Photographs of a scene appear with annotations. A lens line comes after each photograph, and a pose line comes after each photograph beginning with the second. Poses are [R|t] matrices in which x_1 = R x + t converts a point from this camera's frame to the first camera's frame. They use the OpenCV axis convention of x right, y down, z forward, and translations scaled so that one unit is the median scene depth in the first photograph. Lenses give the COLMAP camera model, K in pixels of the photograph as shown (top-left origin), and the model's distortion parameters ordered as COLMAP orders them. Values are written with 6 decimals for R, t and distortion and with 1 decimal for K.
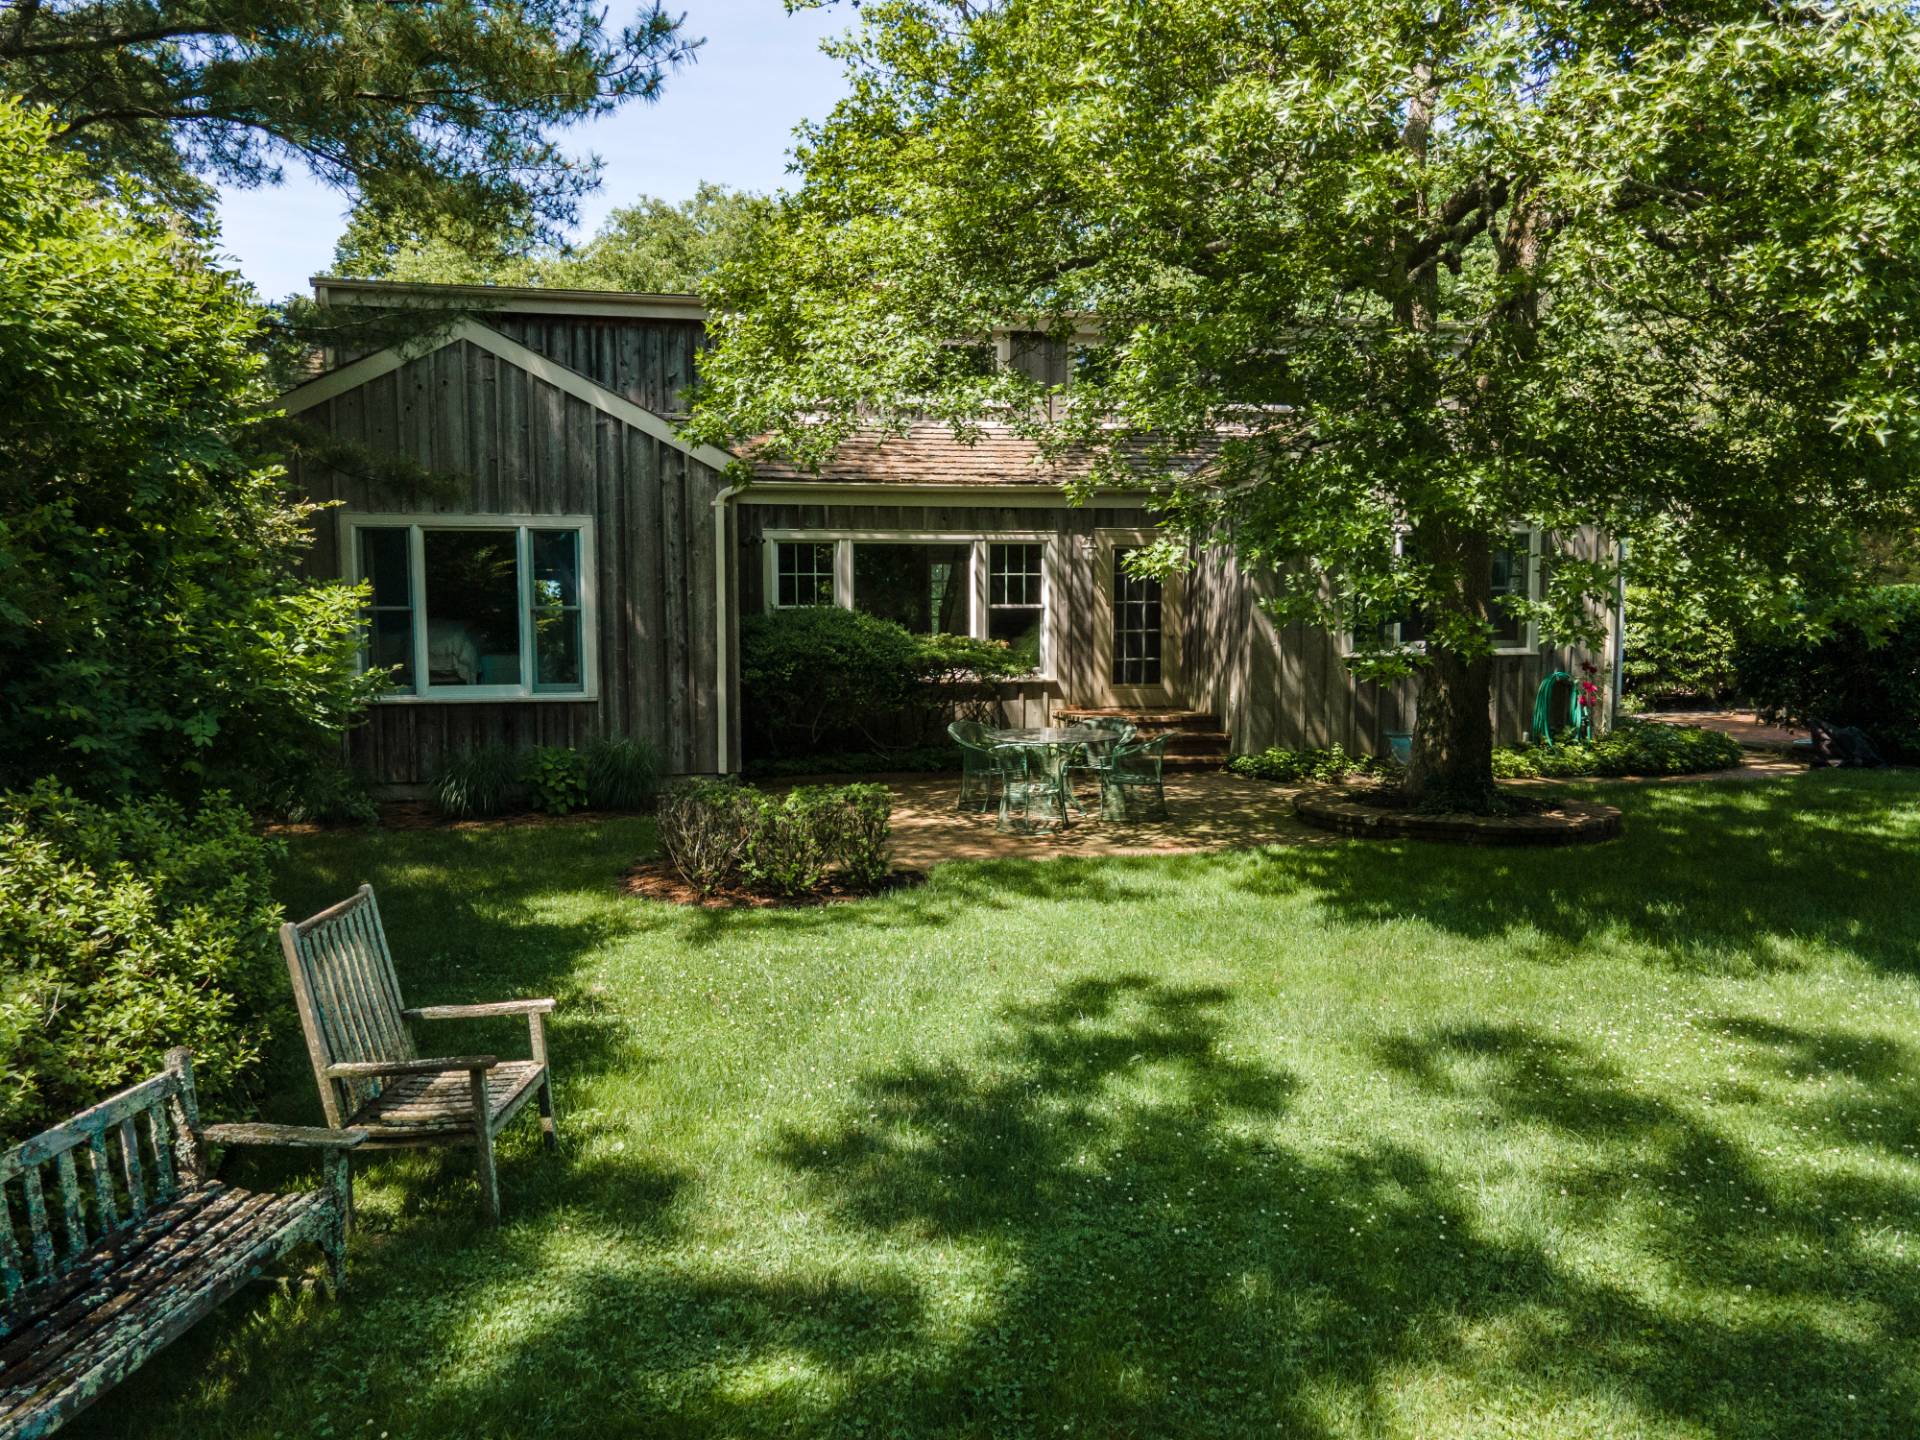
lens RADIAL K [[1374.7, 0, 939.8], [0, 1374.7, 719.6], [0, 0, 1]] dist [0.000065, 0.033563]
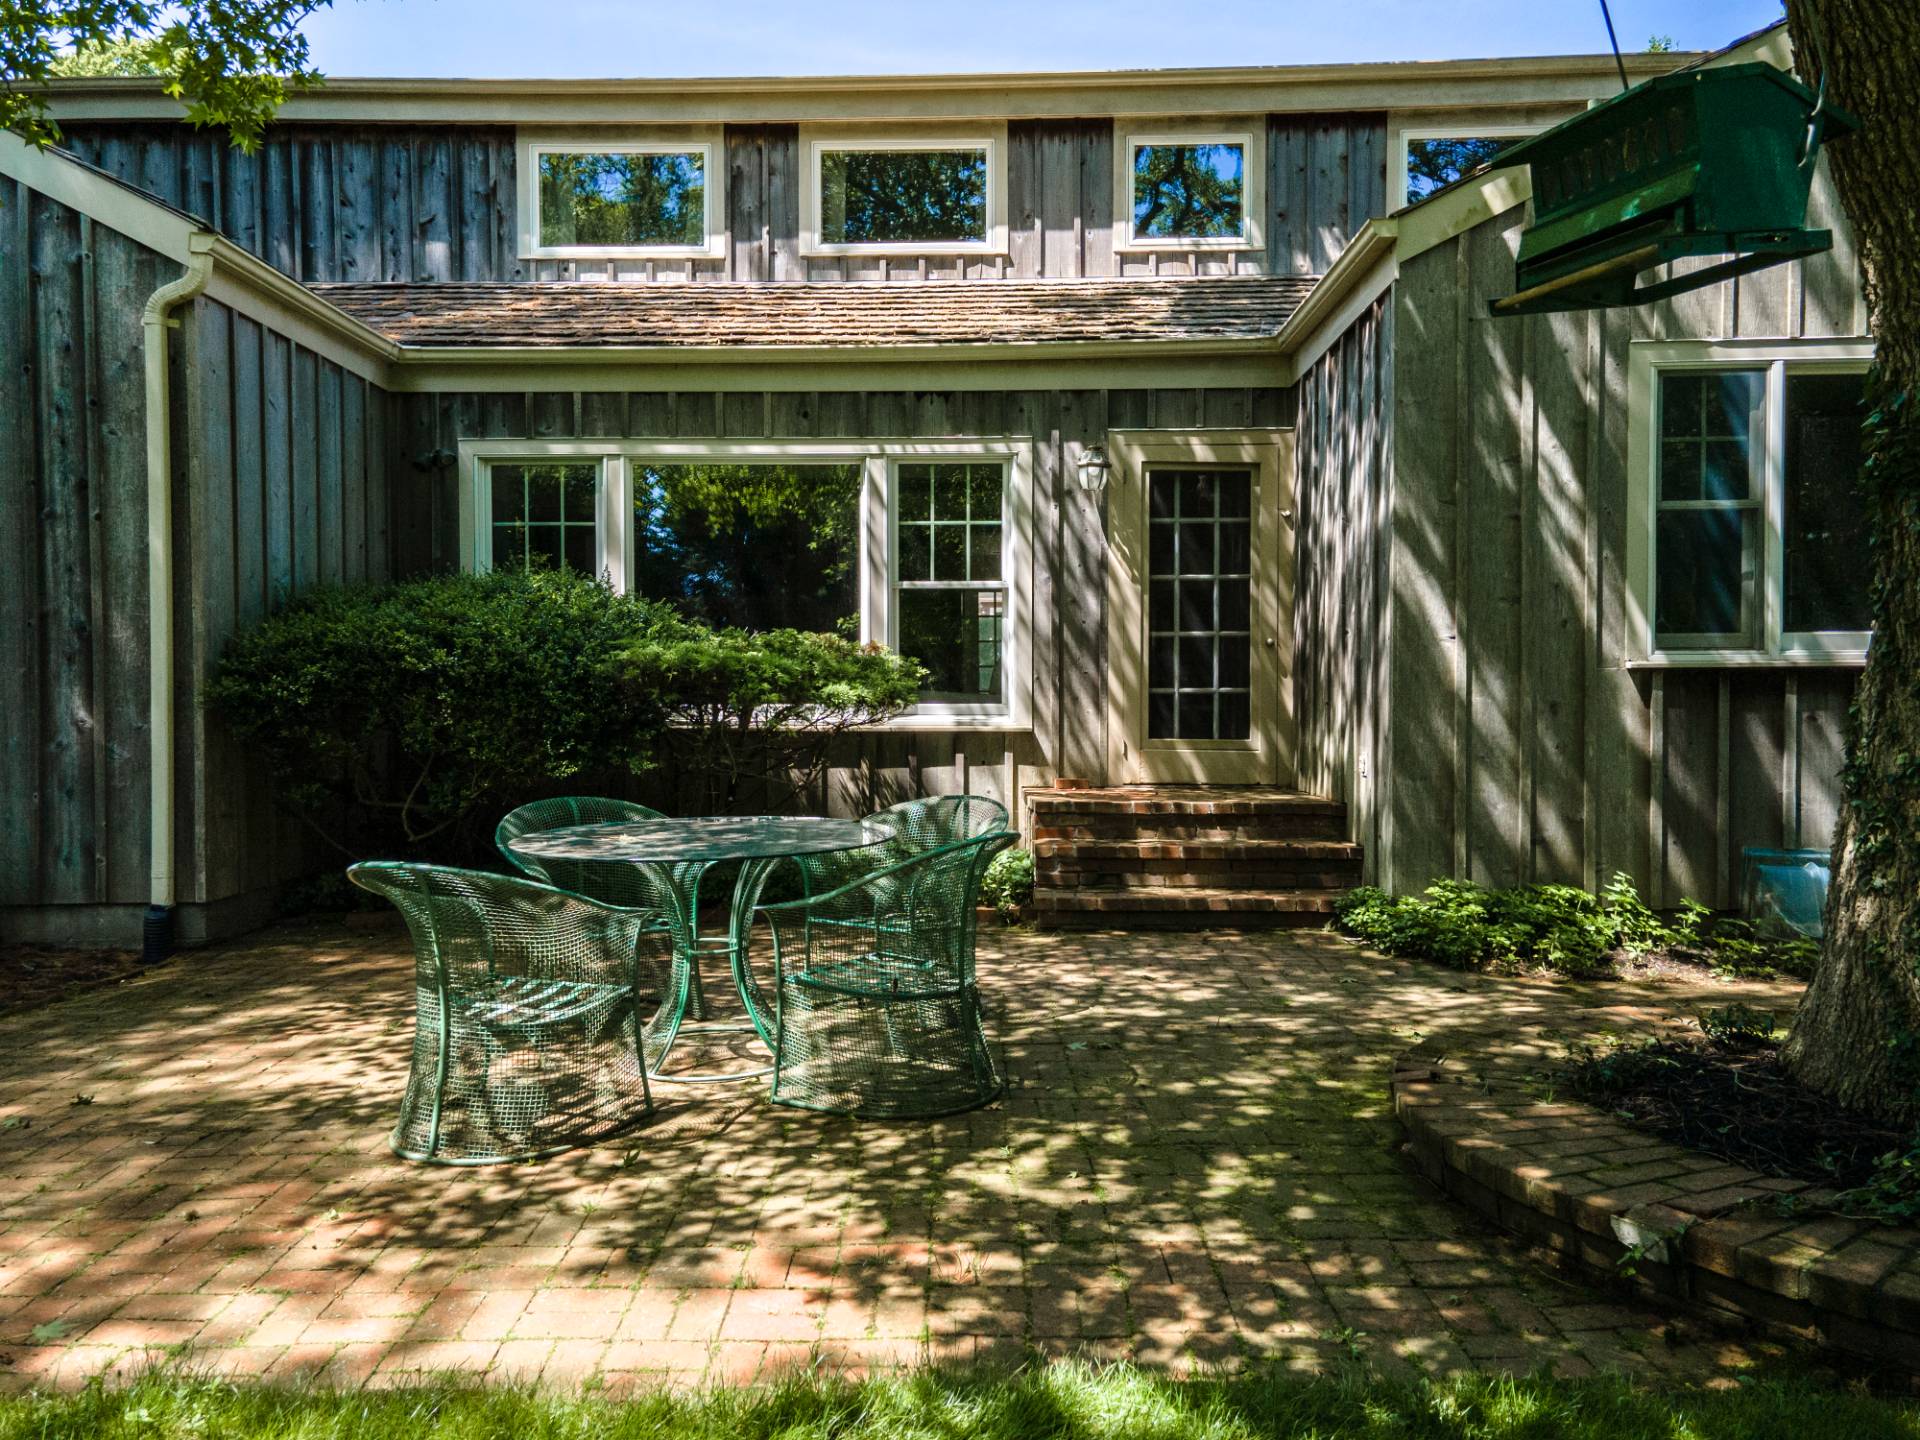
lens RADIAL K [[1374.7, 0, 939.8], [0, 1374.7, 719.6], [0, 0, 1]] dist [0.000065, 0.033563]
pose [[0.976287, 0.008035, -0.216330, 0.164562], [-0.022114, 0.997785, -0.062738, 0.000760], [0.215347, 0.066035, 0.974302, 0.501682]]
